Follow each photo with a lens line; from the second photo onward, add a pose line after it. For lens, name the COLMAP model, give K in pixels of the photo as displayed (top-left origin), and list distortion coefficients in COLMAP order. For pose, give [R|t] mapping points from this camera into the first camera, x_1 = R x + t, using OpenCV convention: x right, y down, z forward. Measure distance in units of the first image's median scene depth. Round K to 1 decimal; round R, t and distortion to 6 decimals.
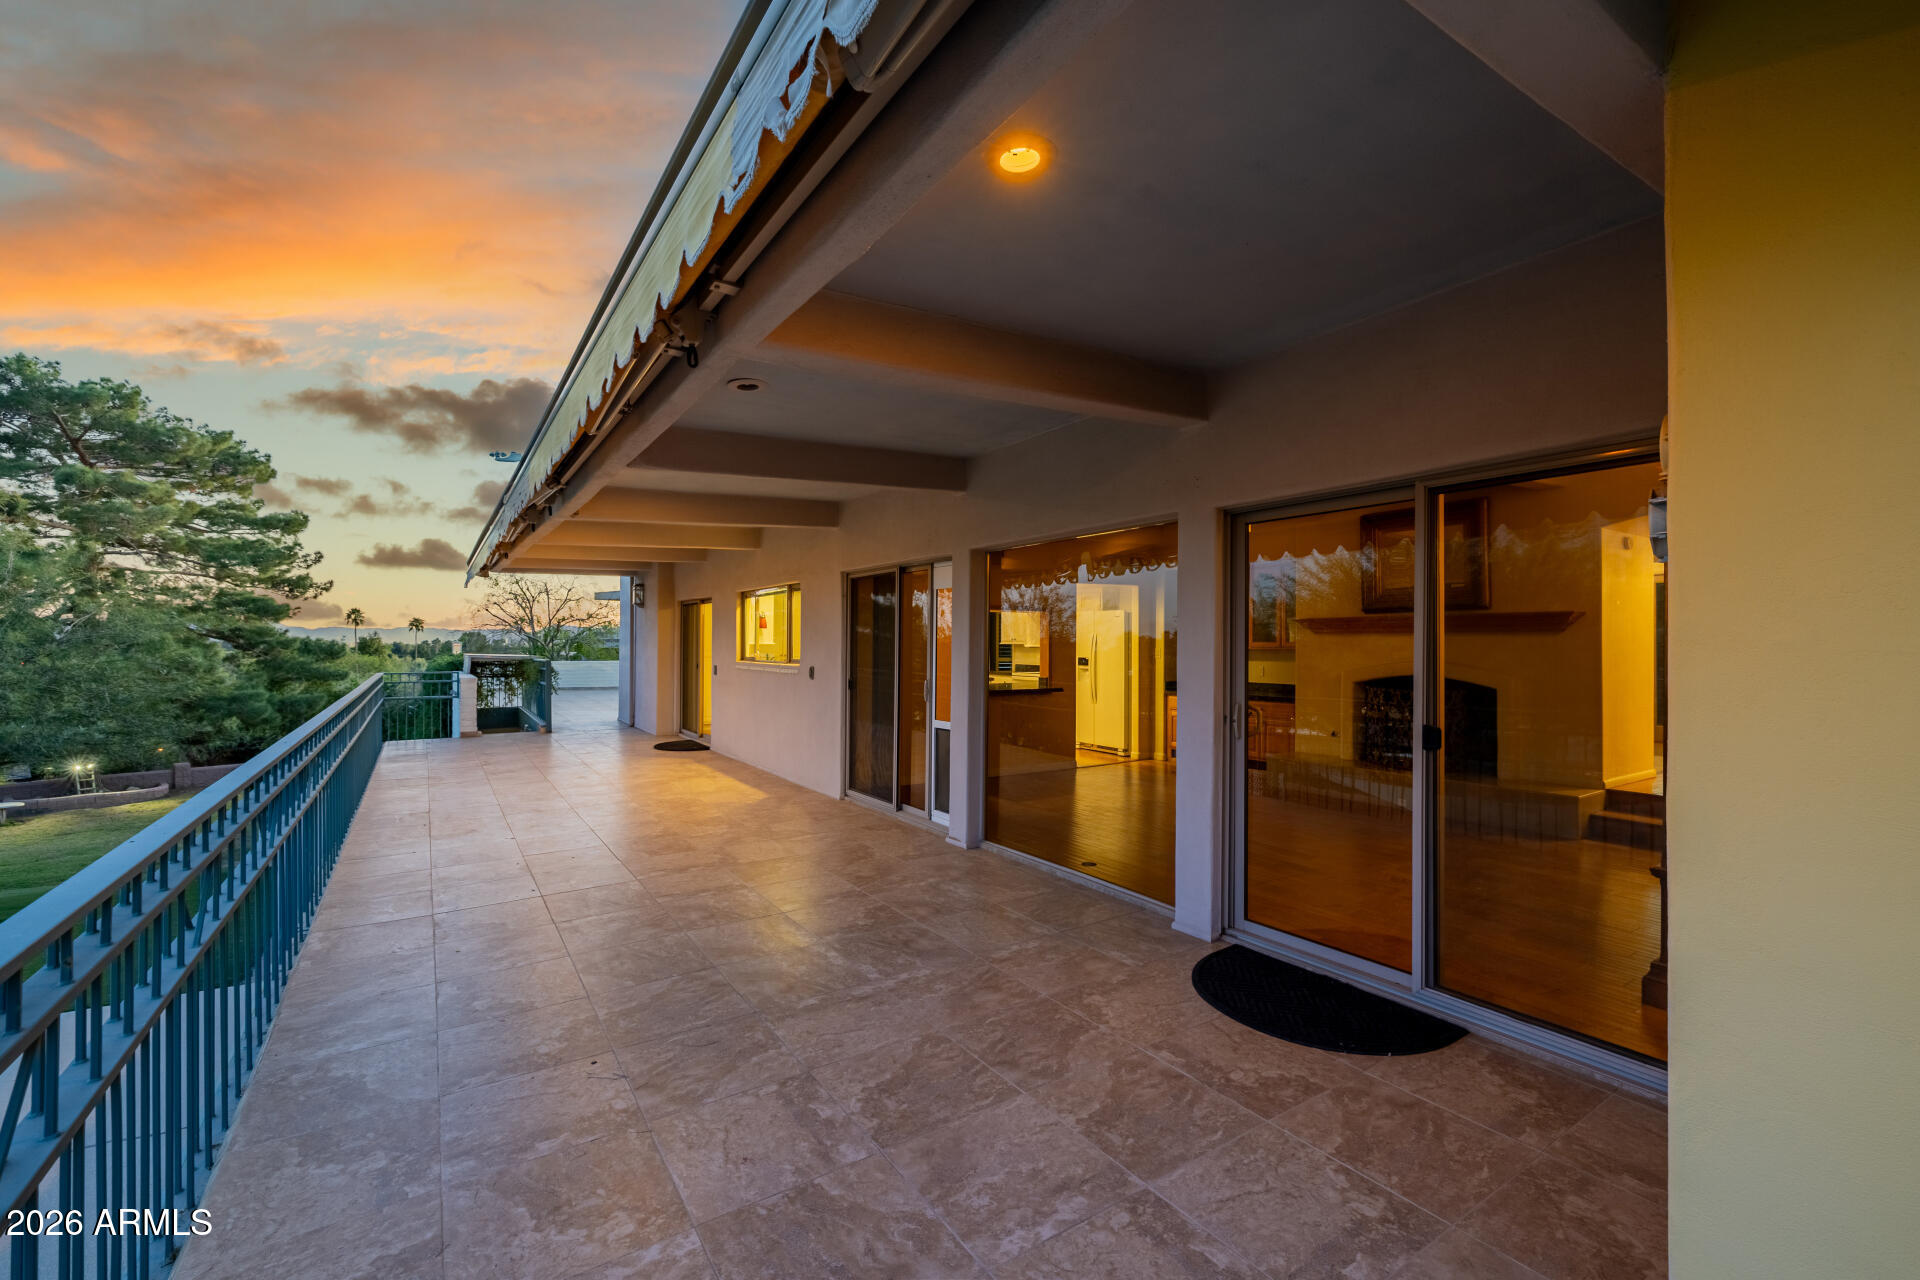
lens RADIAL K [[803.1, 0, 956.3], [0, 803.1, 644.7], [0, 0, 1]] dist [0.000354, -0.000302]
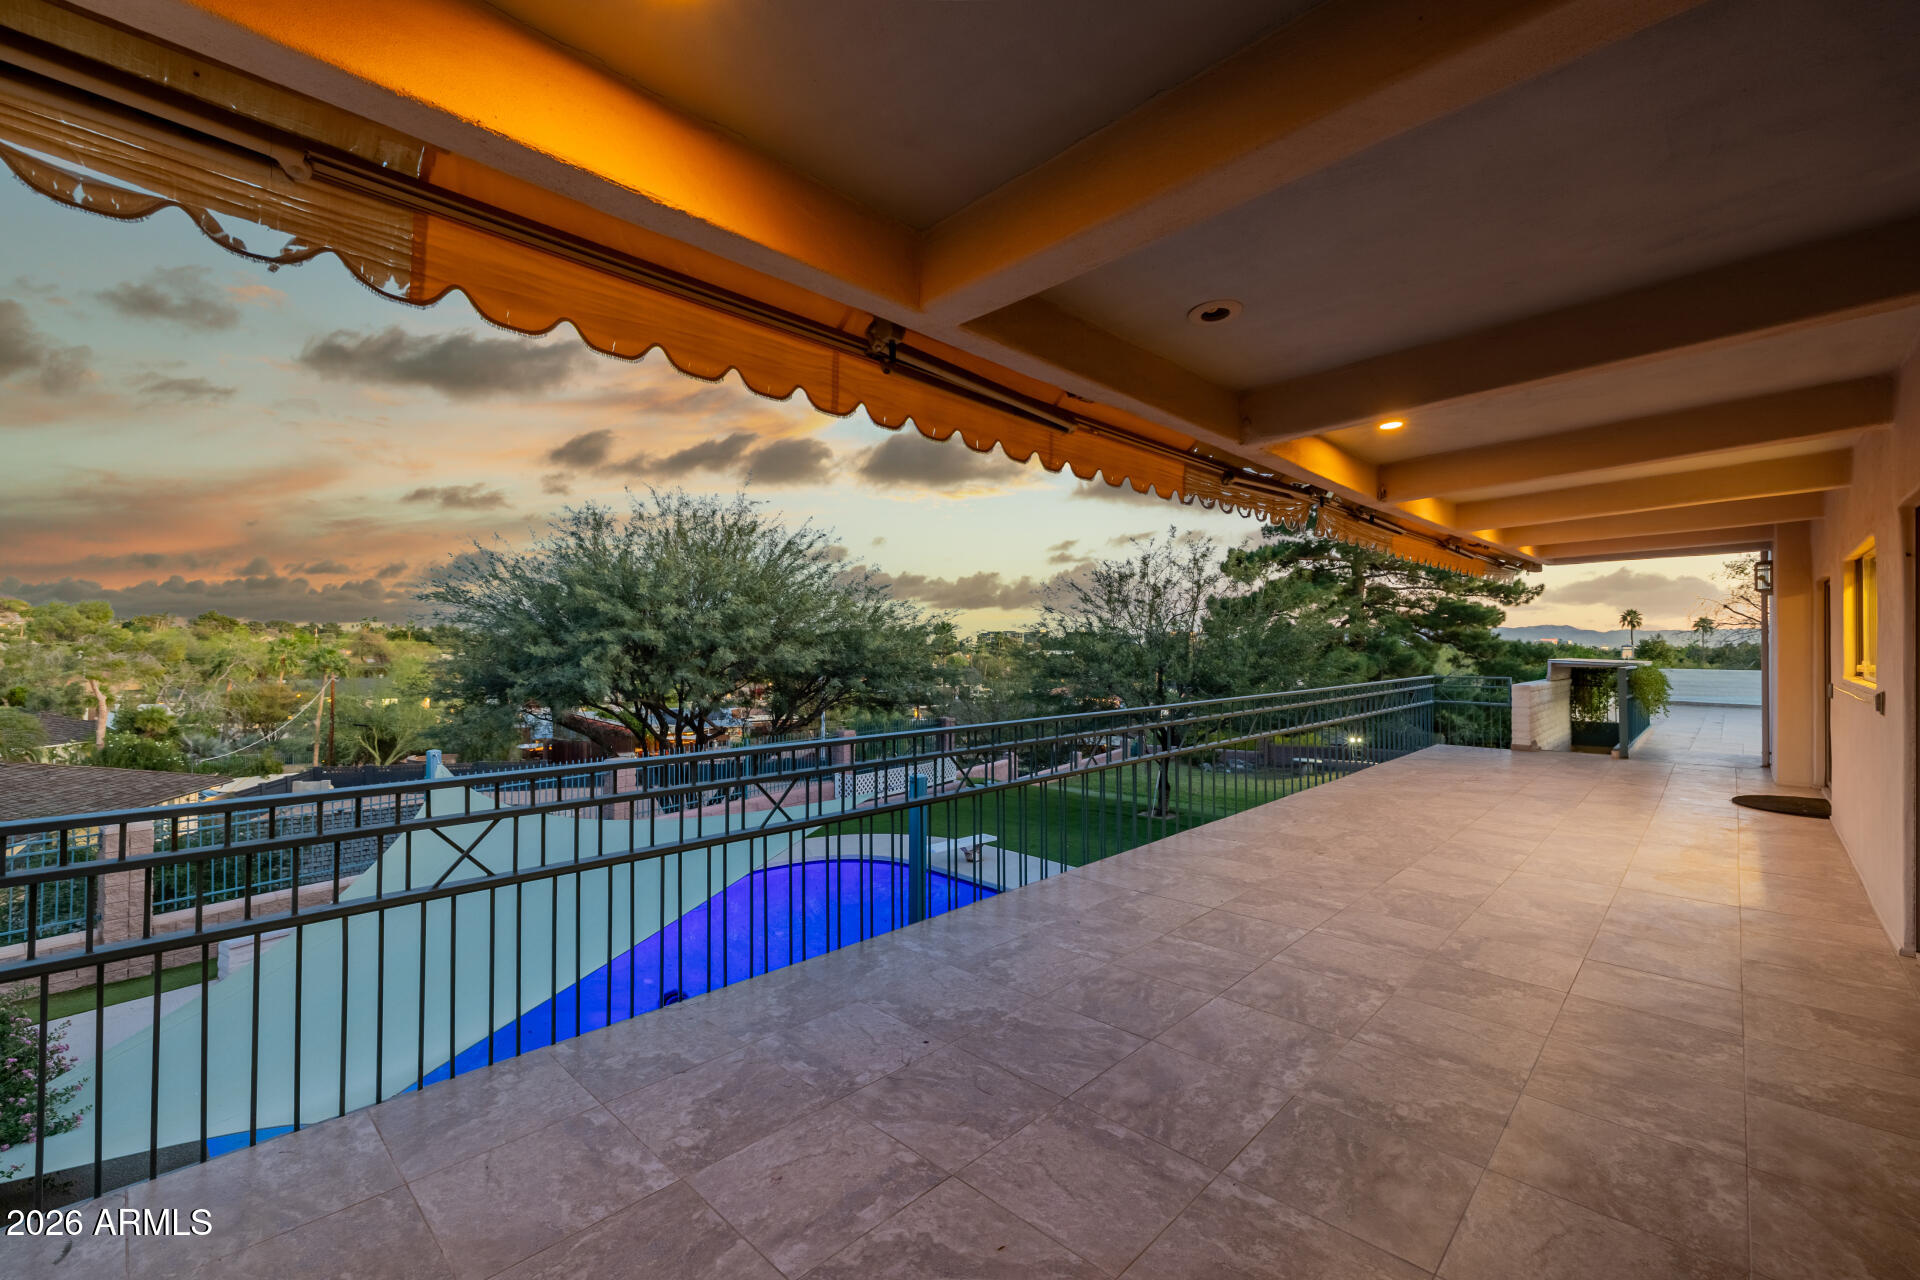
lens RADIAL K [[803.1, 0, 956.3], [0, 803.1, 644.7], [0, 0, 1]] dist [0.000354, -0.000302]
pose [[0.217453, -0.000370, -0.976071, 0.471046], [-0.003329, 0.999994, -0.001121, -0.002454], [0.976065, 0.003493, 0.217450, 0.641346]]
